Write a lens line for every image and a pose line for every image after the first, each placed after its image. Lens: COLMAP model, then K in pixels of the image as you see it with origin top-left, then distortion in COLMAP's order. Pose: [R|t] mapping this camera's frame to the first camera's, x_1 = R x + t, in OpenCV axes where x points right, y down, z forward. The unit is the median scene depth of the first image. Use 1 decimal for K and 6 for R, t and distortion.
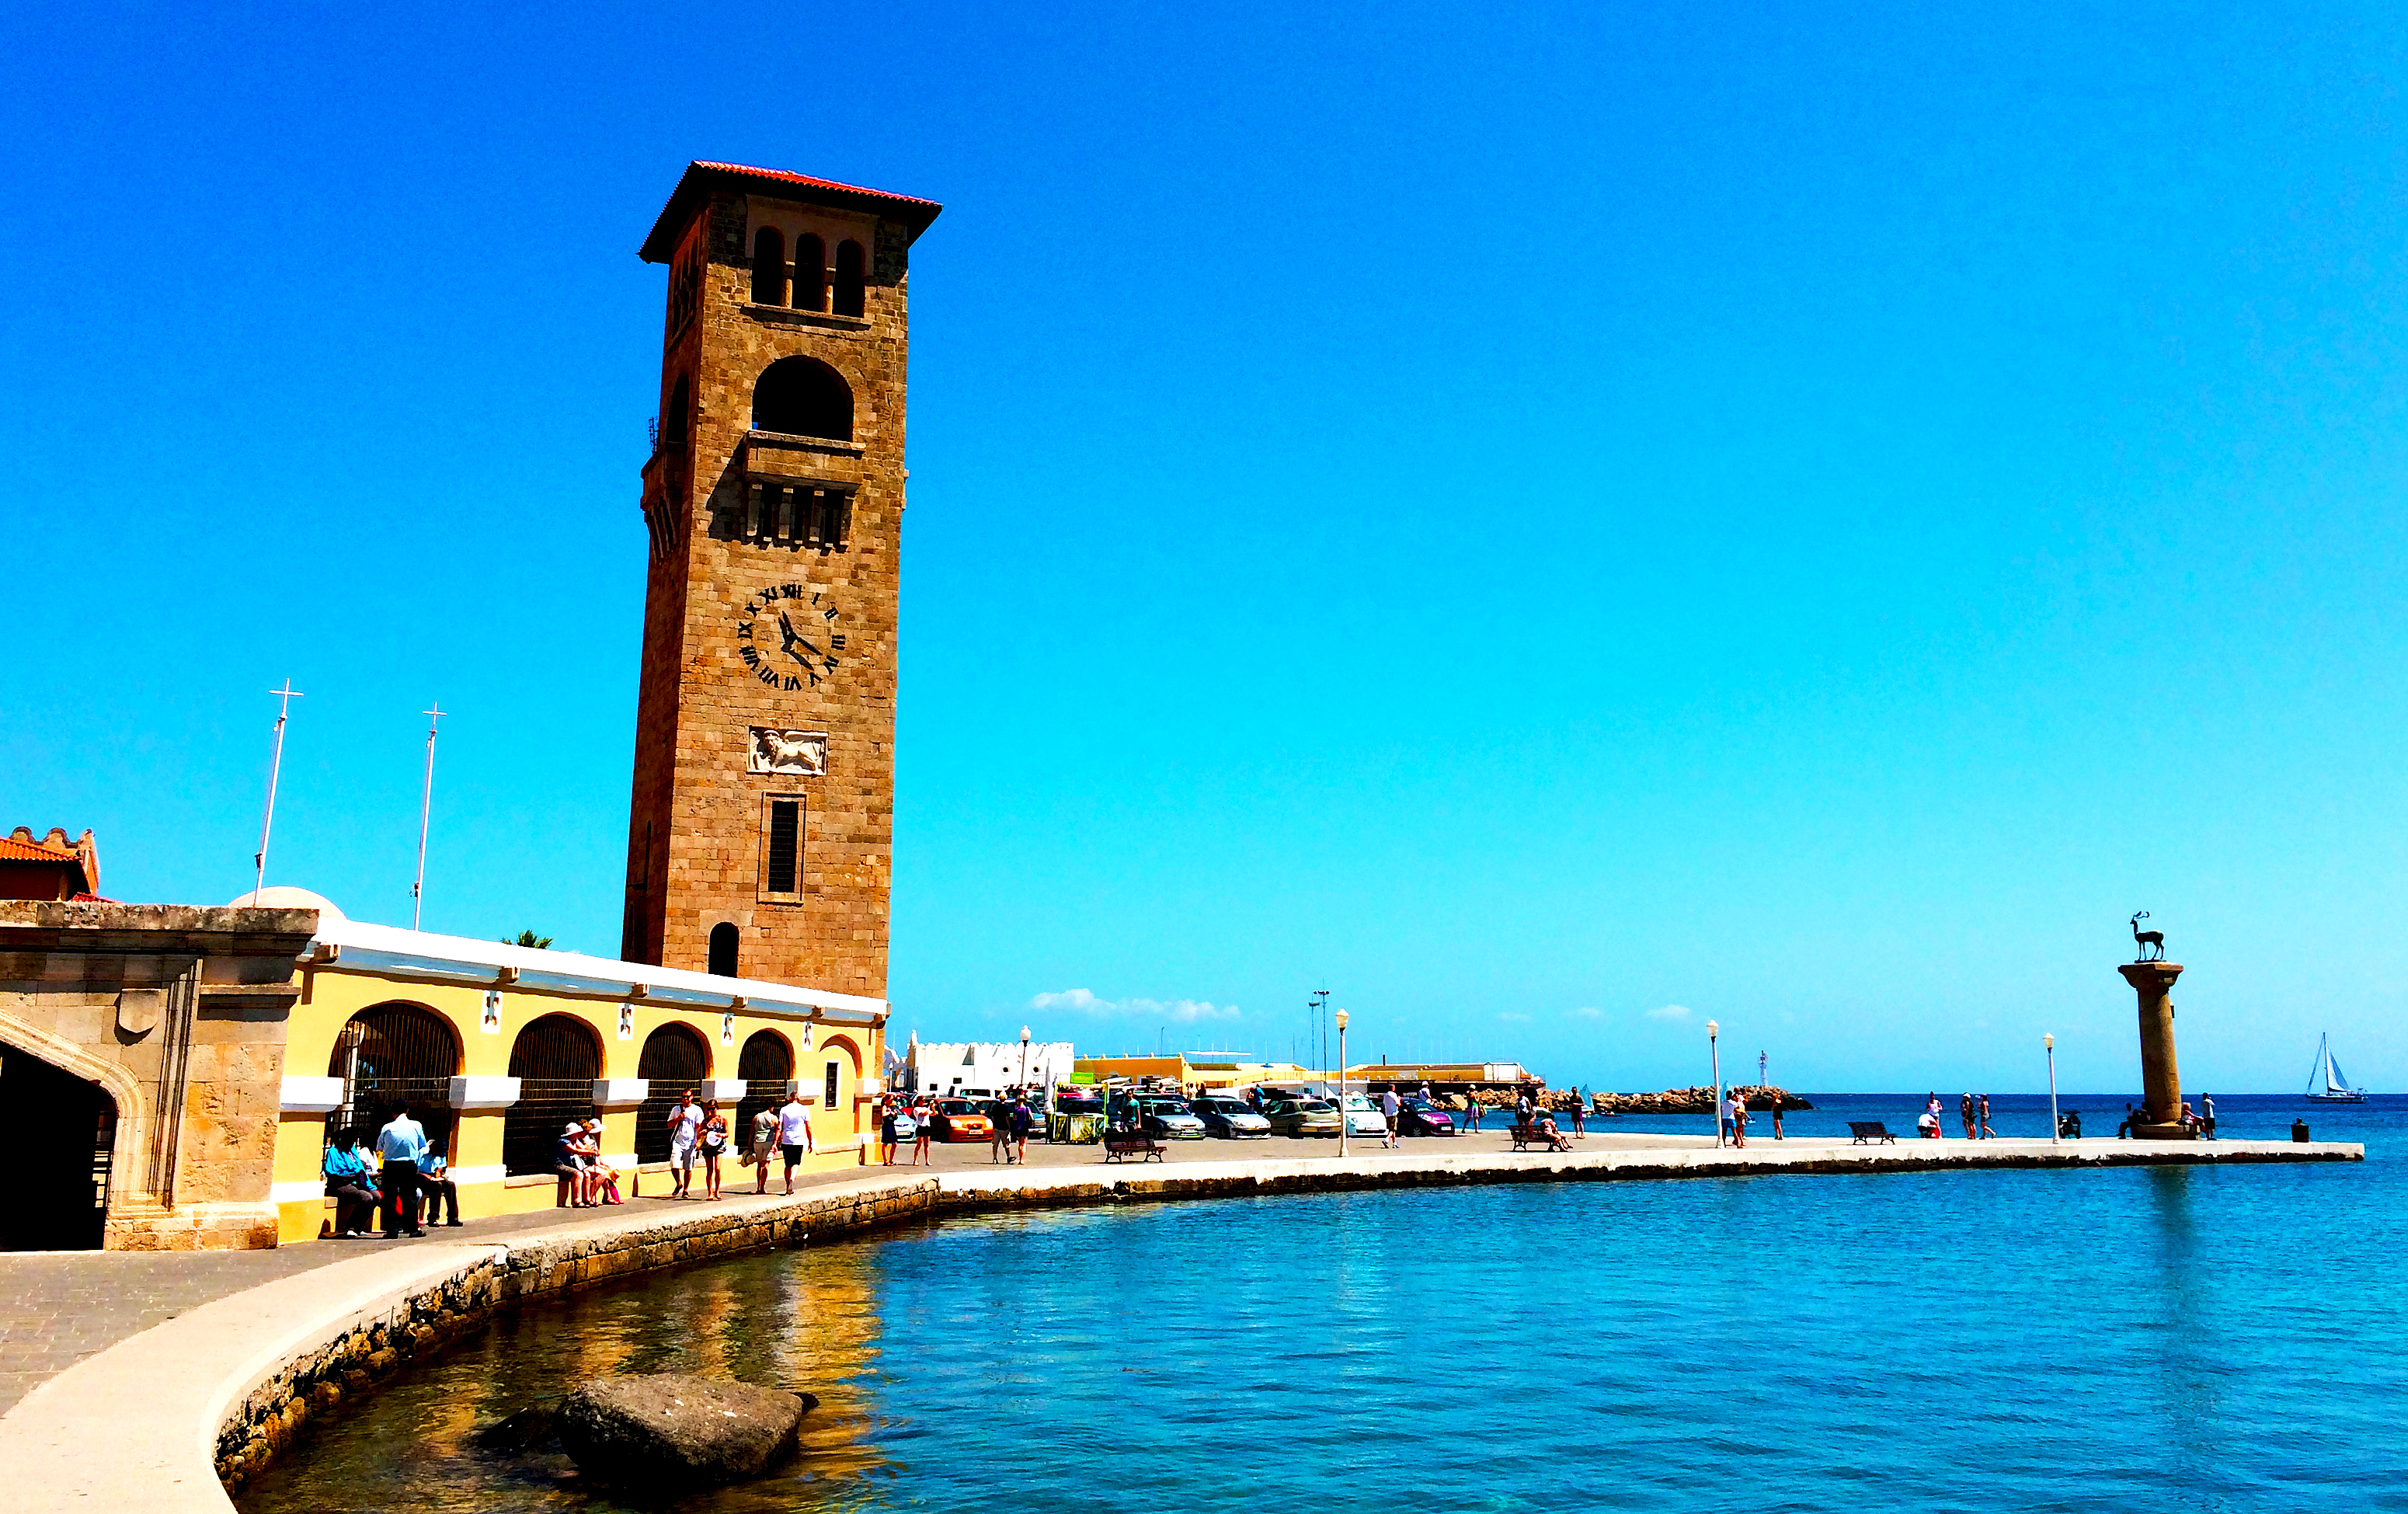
lens RADIAL K [[2143.6, 0, 1210.7], [0, 2143.6, 591.5], [0, 0, 1]] dist [0.068957, -0.126555]
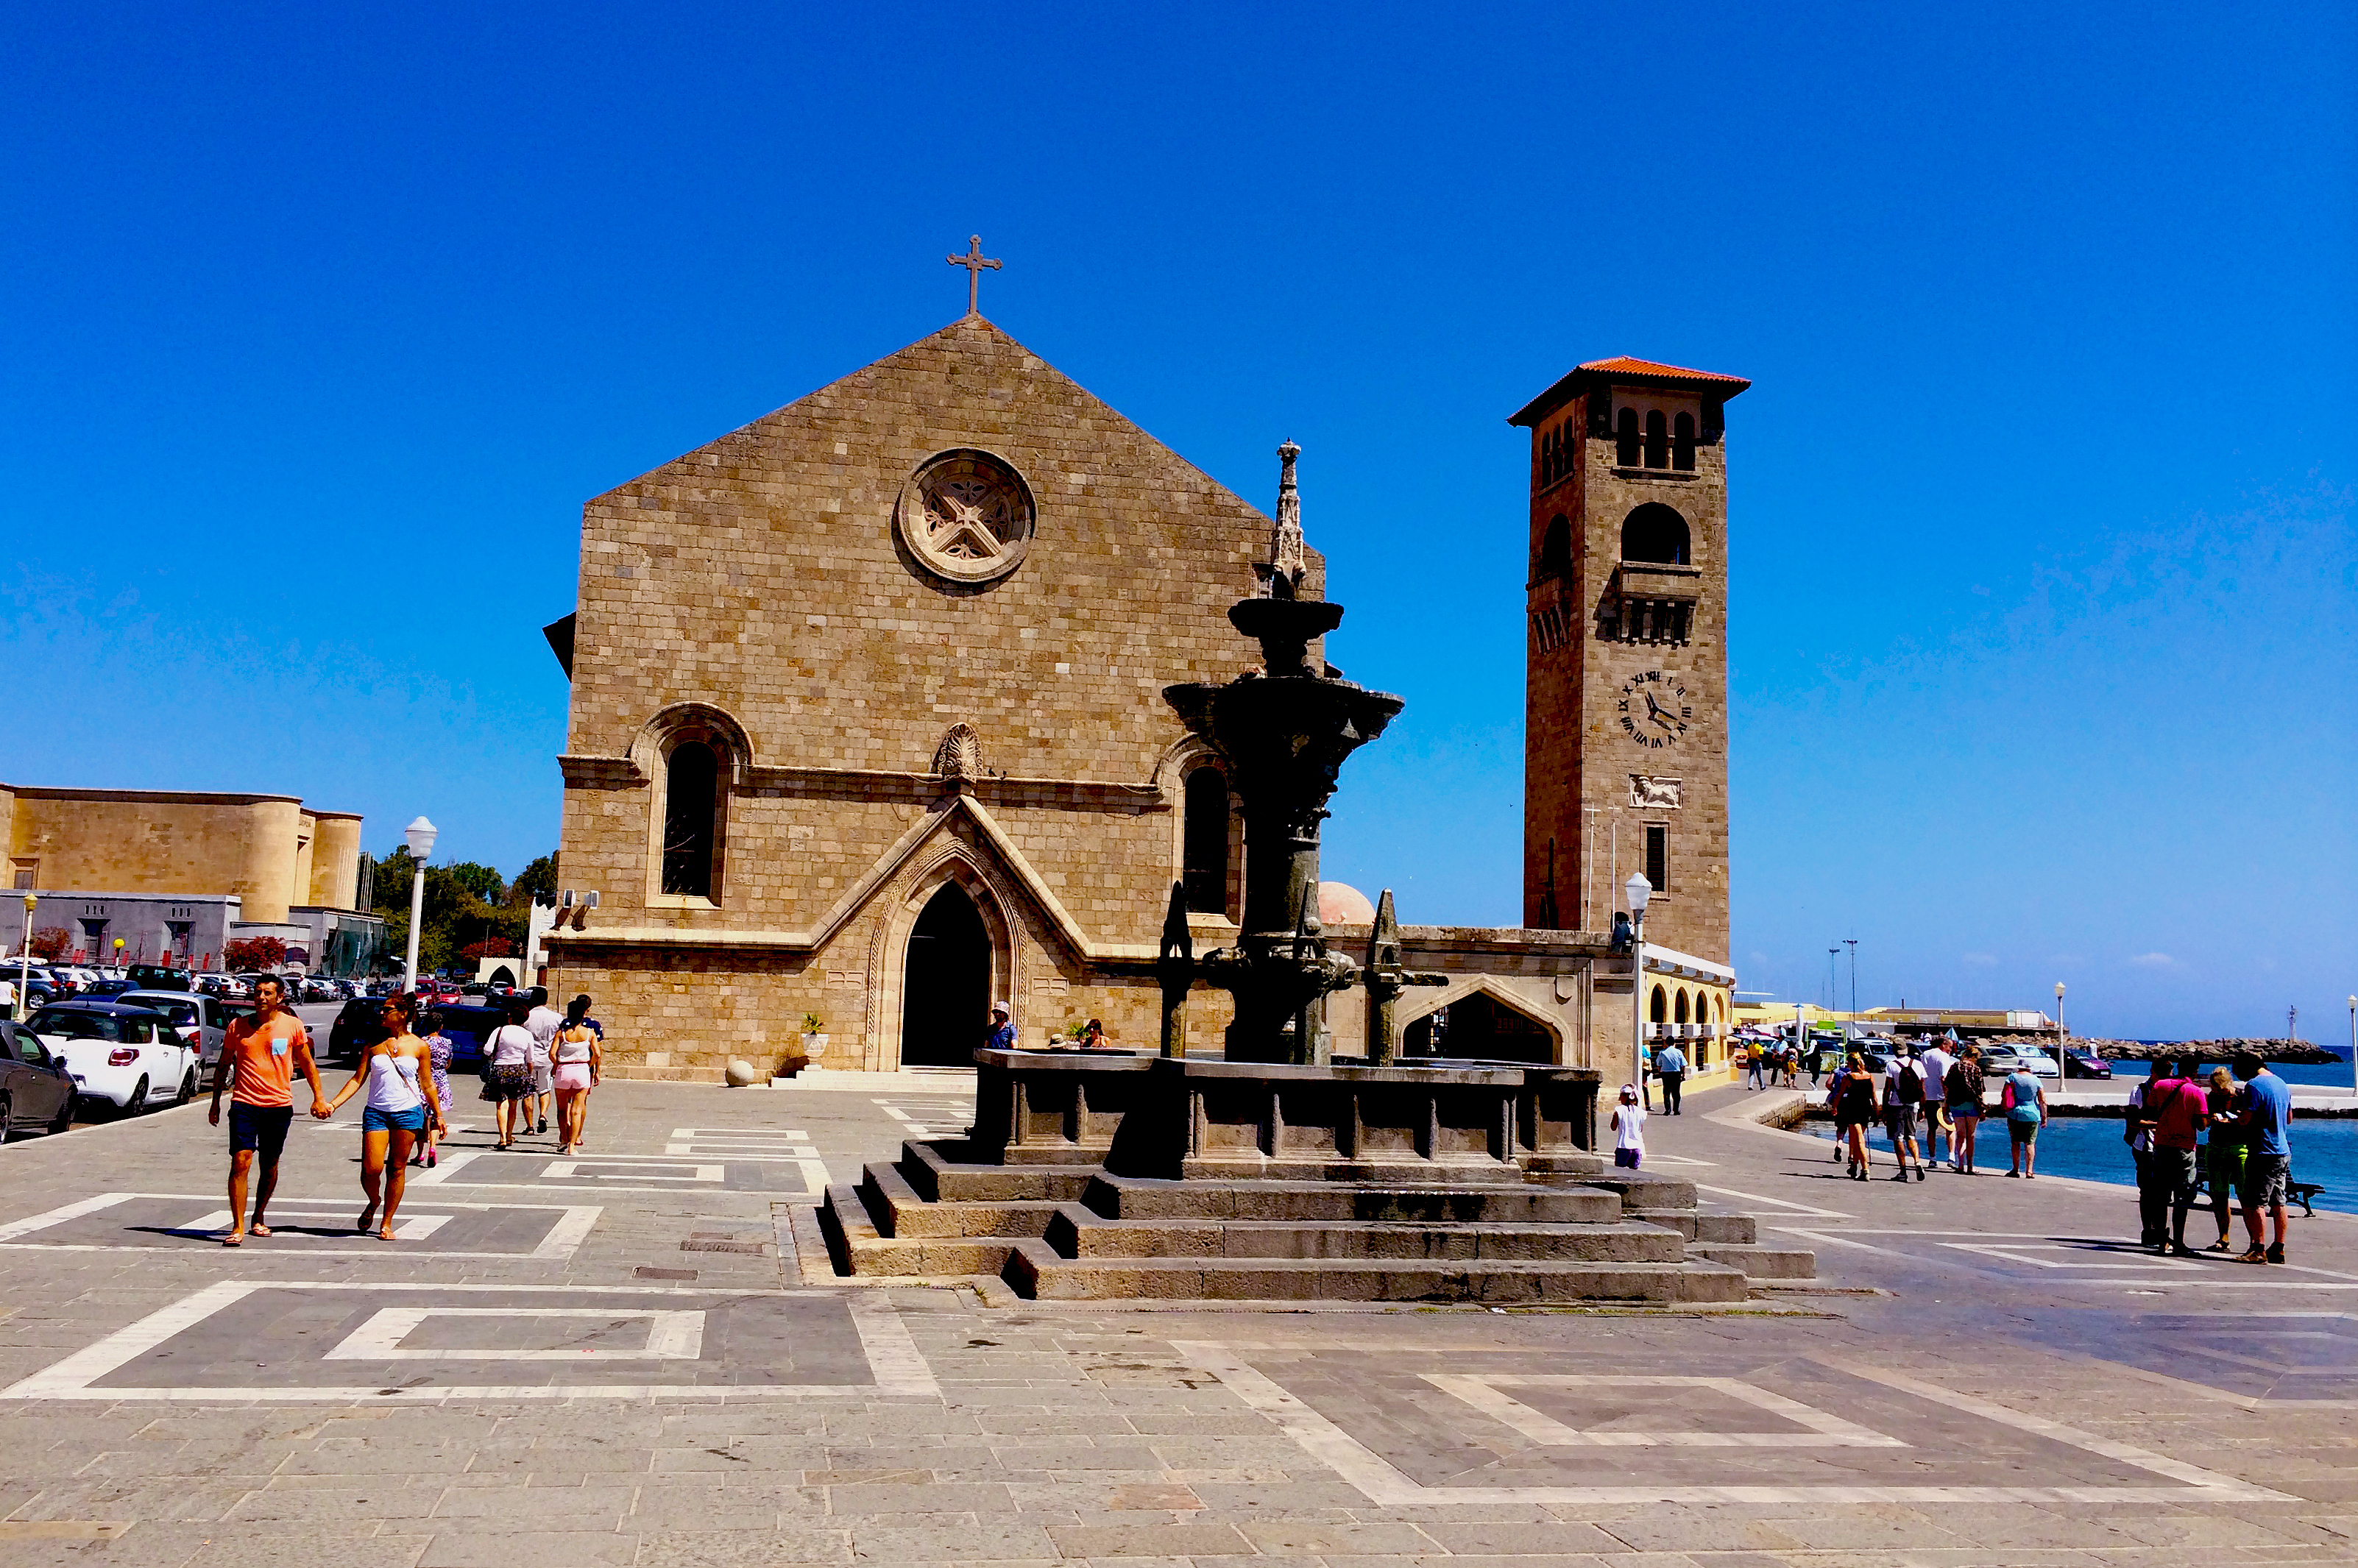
lens RADIAL K [[2039.2, 0, 1171.5], [0, 2039.2, 743.1], [0, 0, 1]] dist [-0.008445, 0.241442]
pose [[0.972340, 0.000386, -0.233571, -0.189949], [0.022034, 0.995387, 0.093373, -0.087532], [0.232529, -0.095937, 0.967846, -0.357499]]
